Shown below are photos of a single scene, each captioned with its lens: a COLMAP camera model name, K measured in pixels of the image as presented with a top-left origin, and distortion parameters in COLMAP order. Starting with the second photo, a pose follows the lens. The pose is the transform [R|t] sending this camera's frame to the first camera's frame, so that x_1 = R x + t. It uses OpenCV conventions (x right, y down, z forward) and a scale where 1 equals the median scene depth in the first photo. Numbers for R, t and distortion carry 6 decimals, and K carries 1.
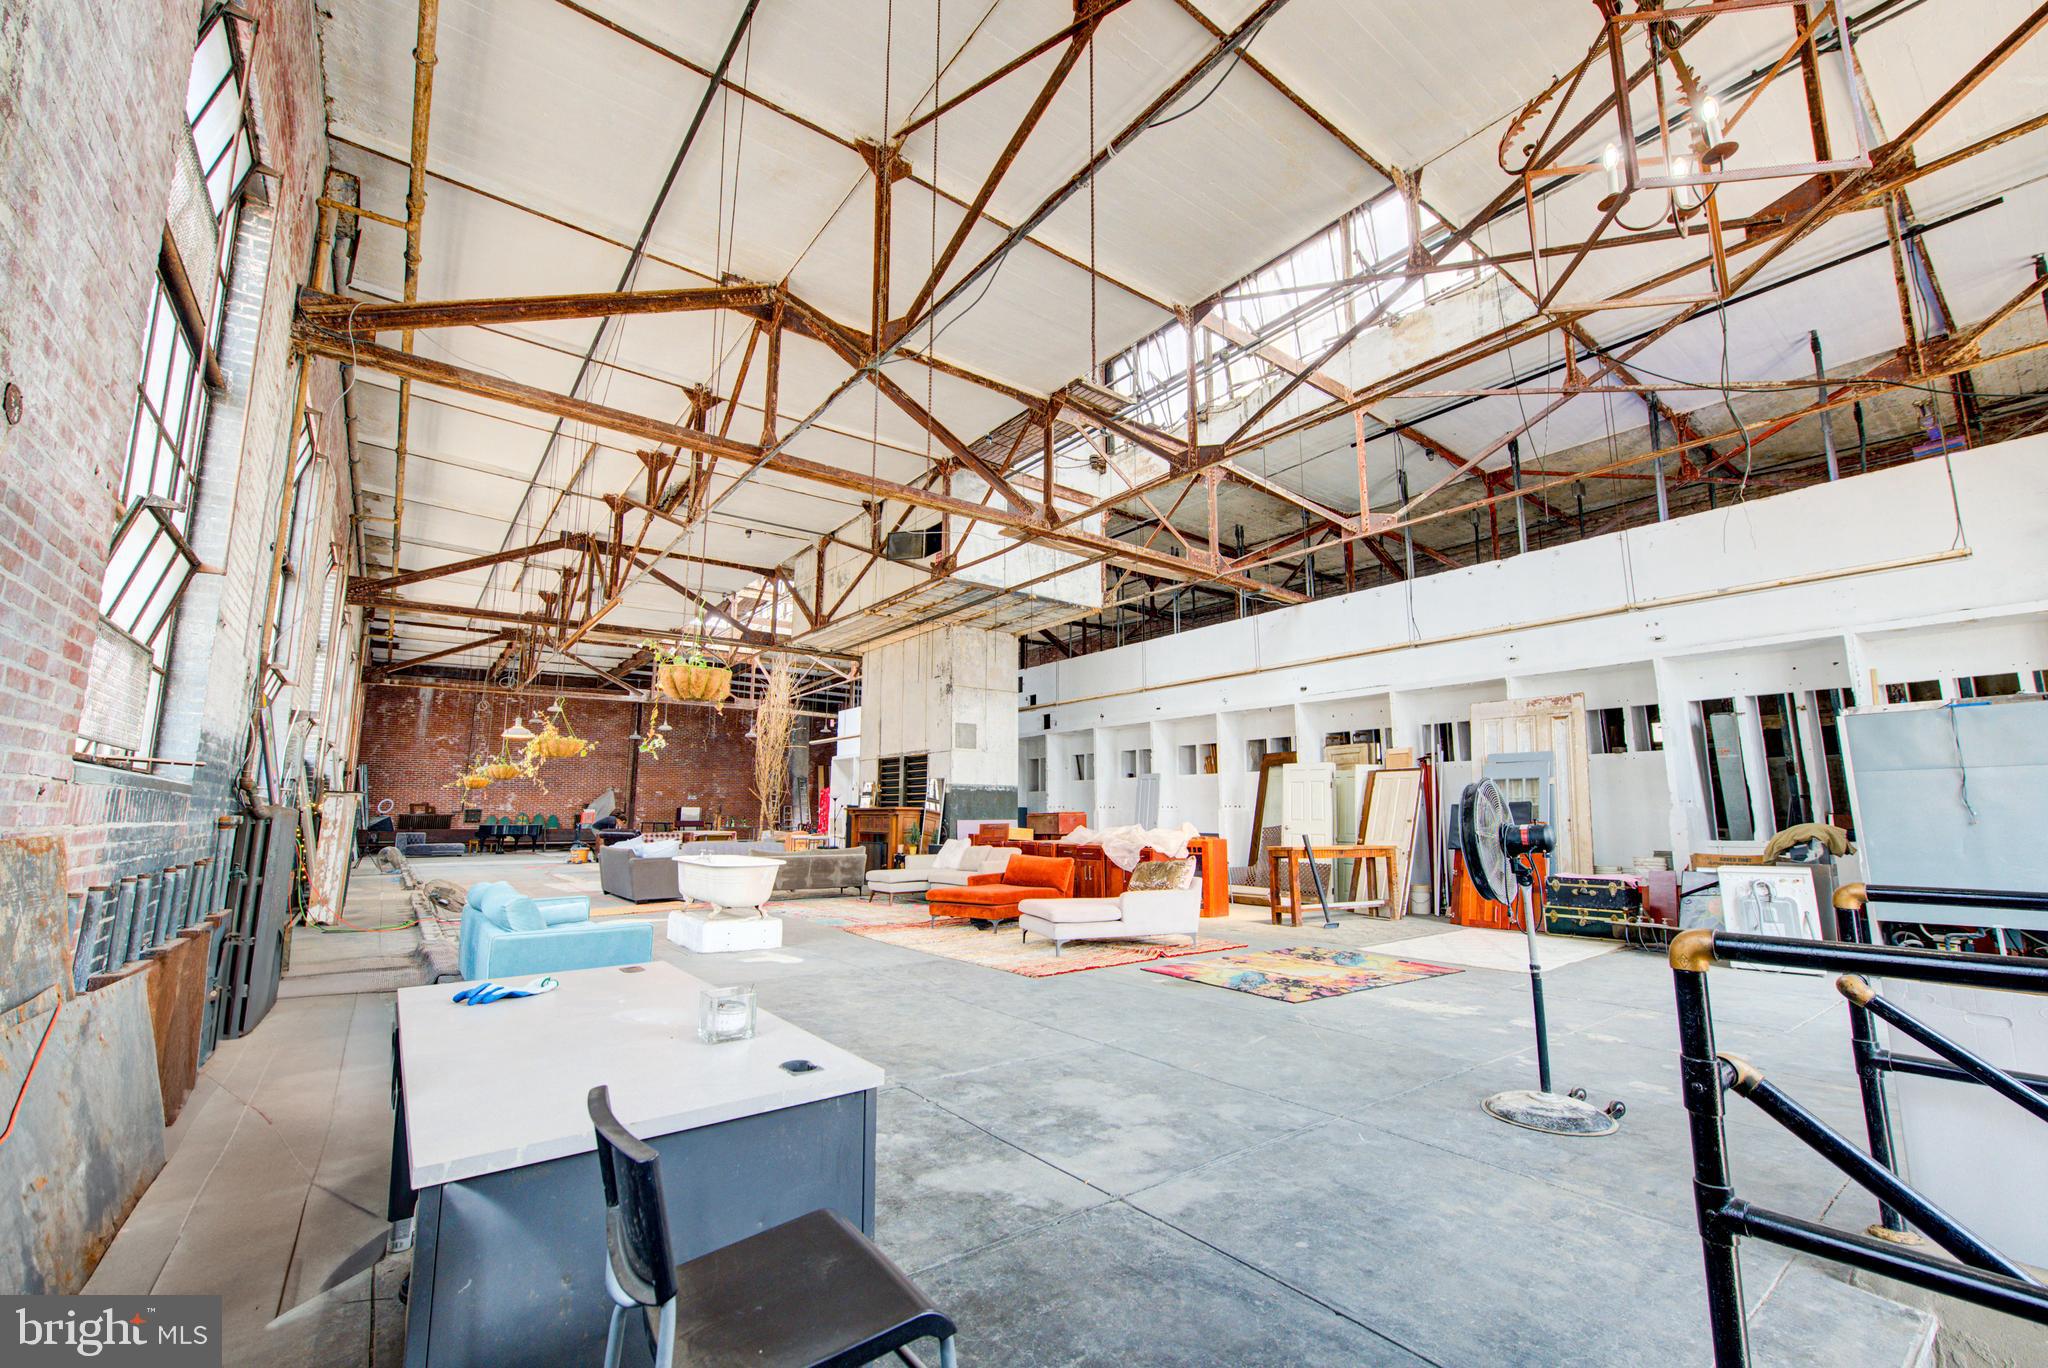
lens RADIAL K [[832.4, 0, 1038.4], [0, 832.4, 689.8], [0, 0, 1]] dist [0.005503, -0.002176]
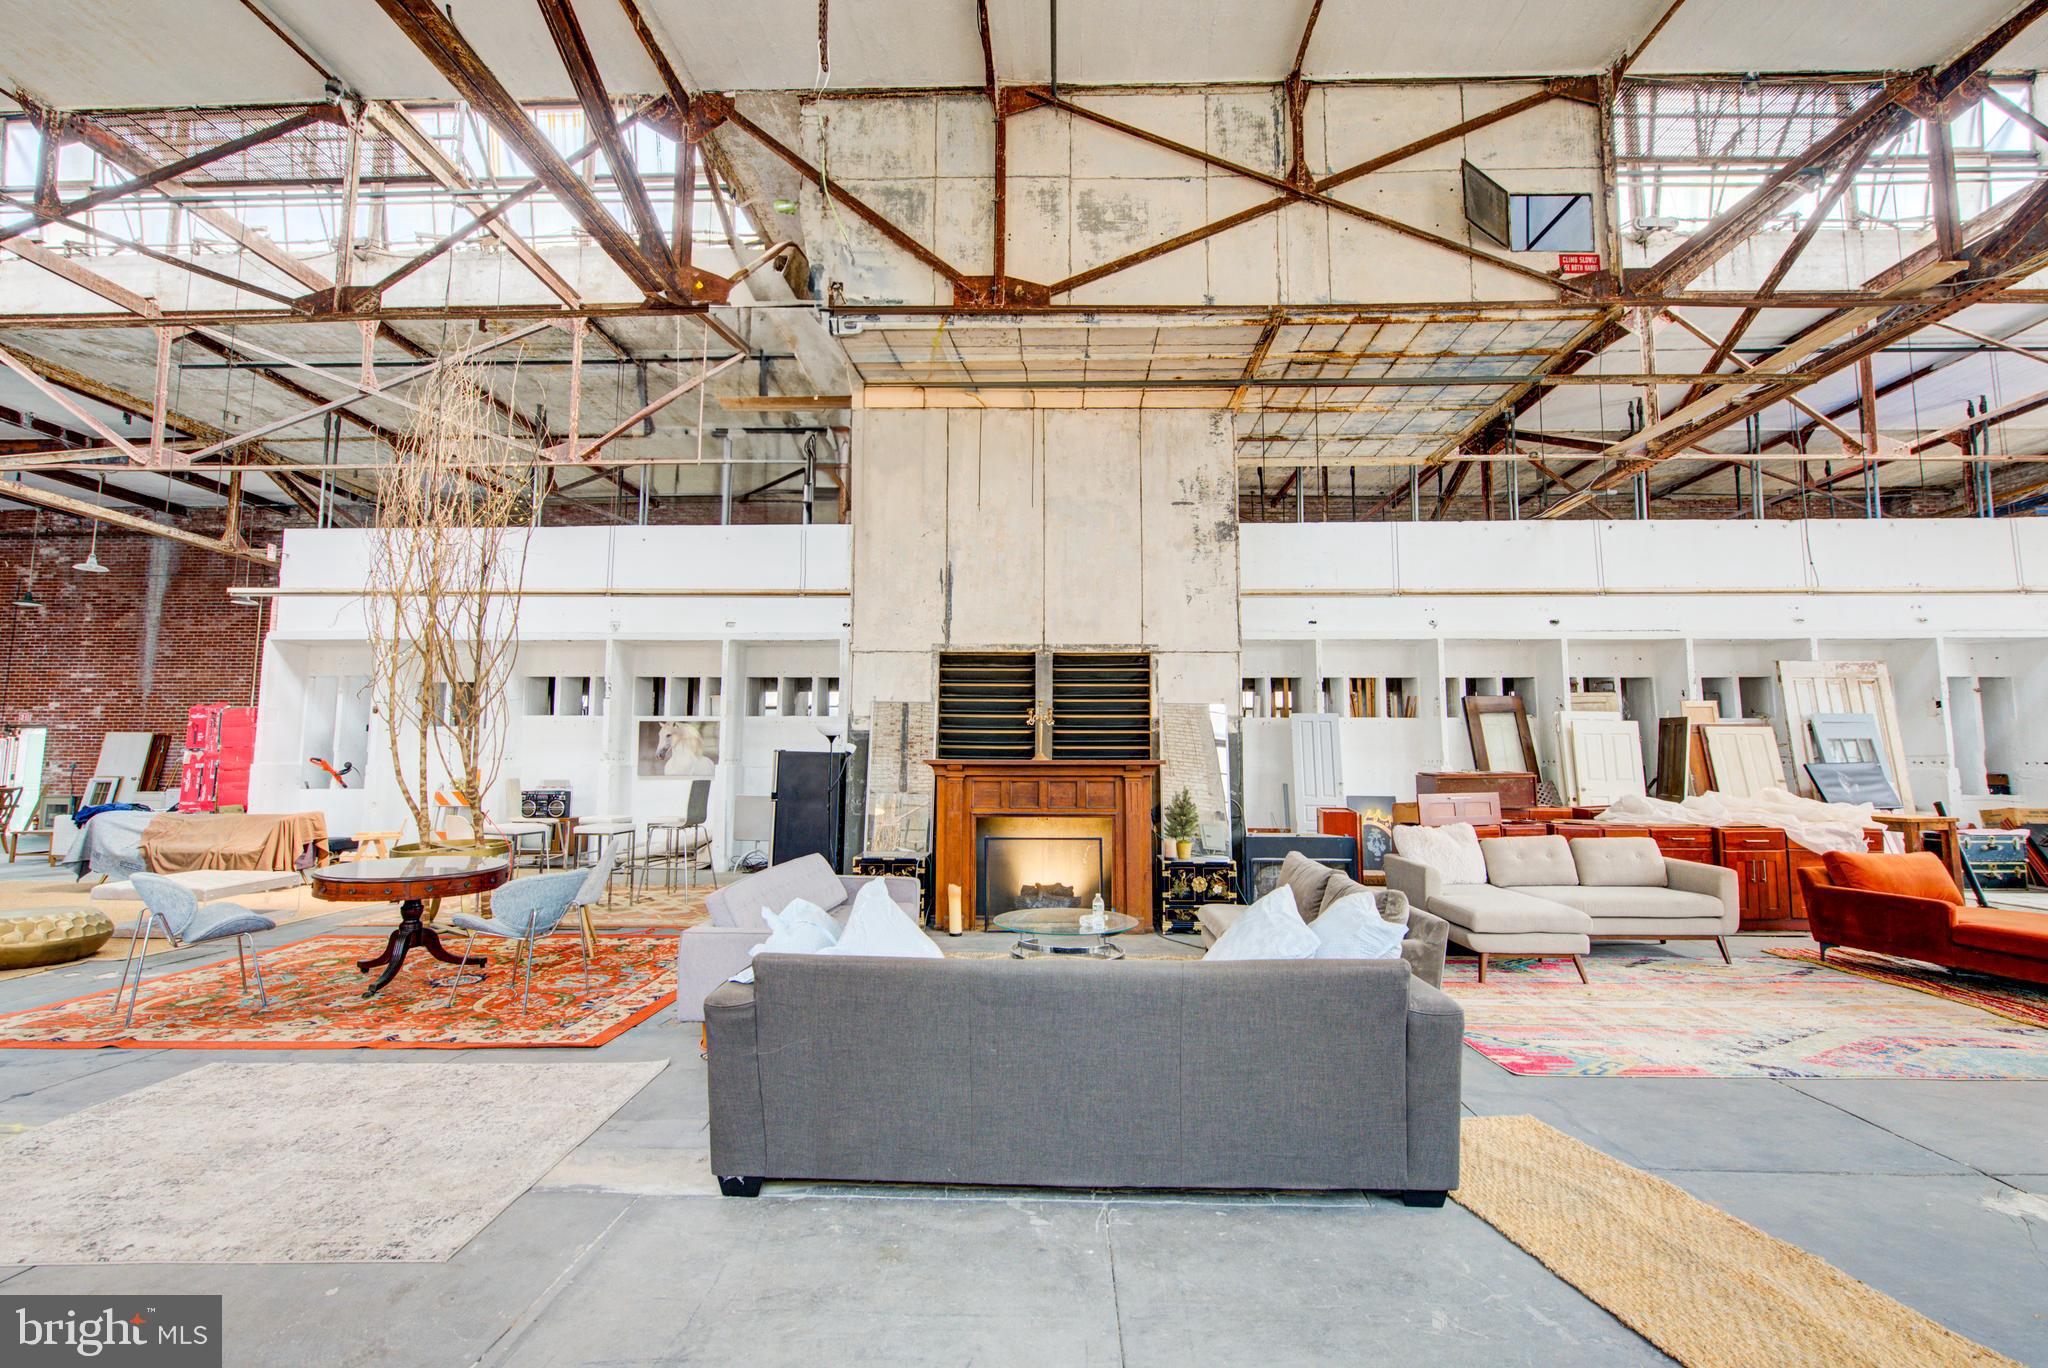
lens RADIAL K [[832.4, 0, 1100.6], [0, 832.4, 693.9], [0, 0, 1]] dist [0.005503, -0.002176]
pose [[0.632811, 0.066104, 0.771479, -0.335083], [-0.118015, 0.992943, 0.011723, 0.062149], [-0.765260, -0.098465, 0.636146, 0.440826]]
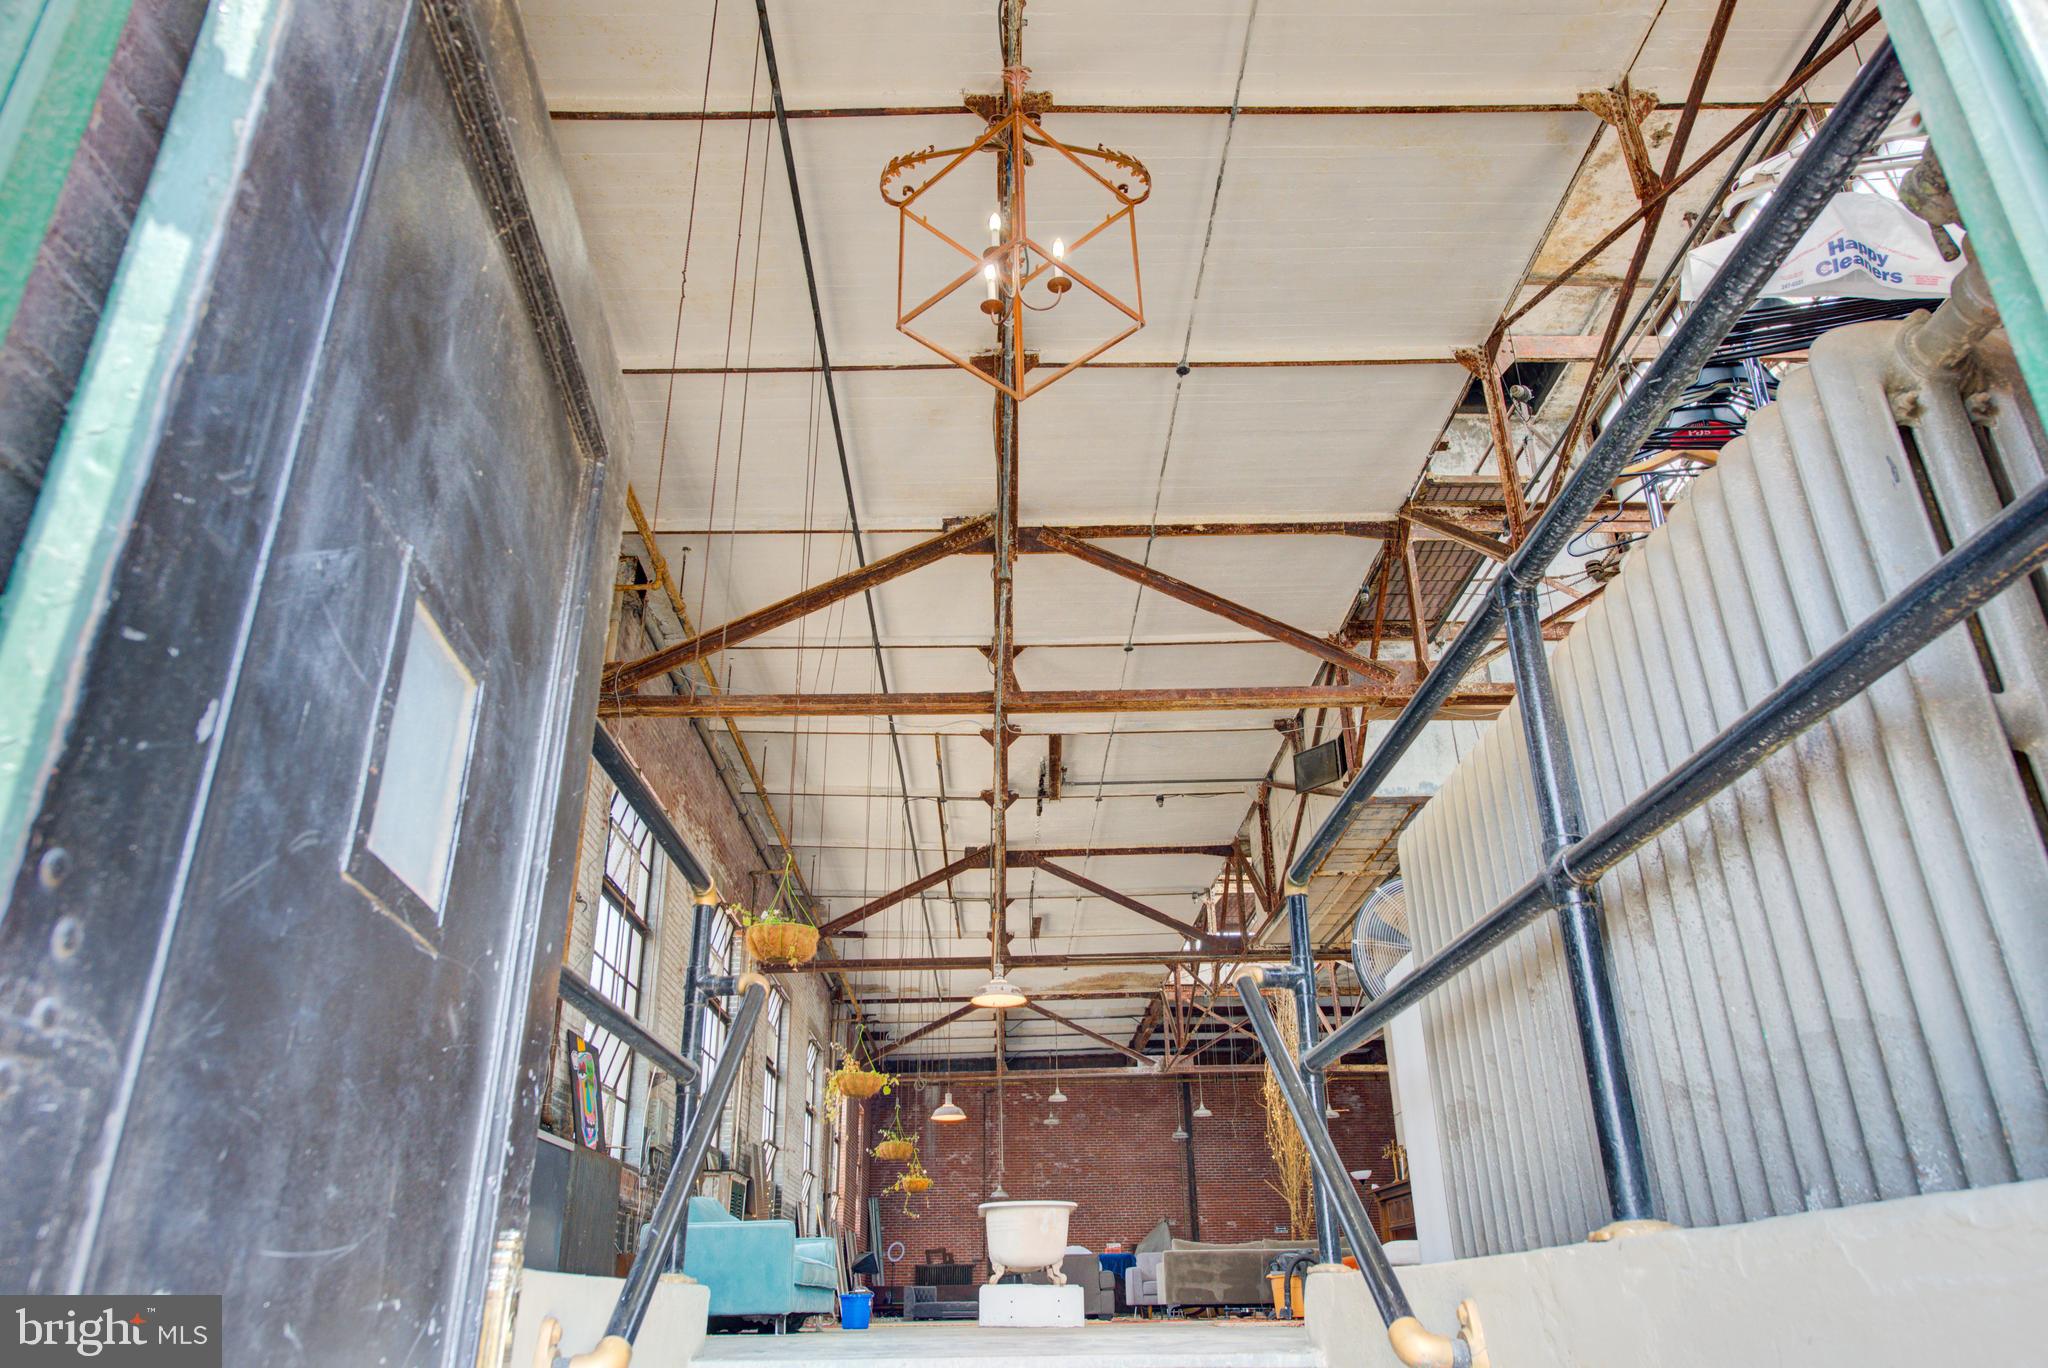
lens RADIAL K [[1377.1, 0, 1027.8], [0, 1377.1, 678.5], [0, 0, 1]] dist [-0.005017, -0.001288]
pose [[0.803225, -0.261472, -0.535221, 0.147240], [0.105379, 0.946712, -0.304353, 0.041991], [0.586280, 0.188064, 0.787977, -0.030739]]
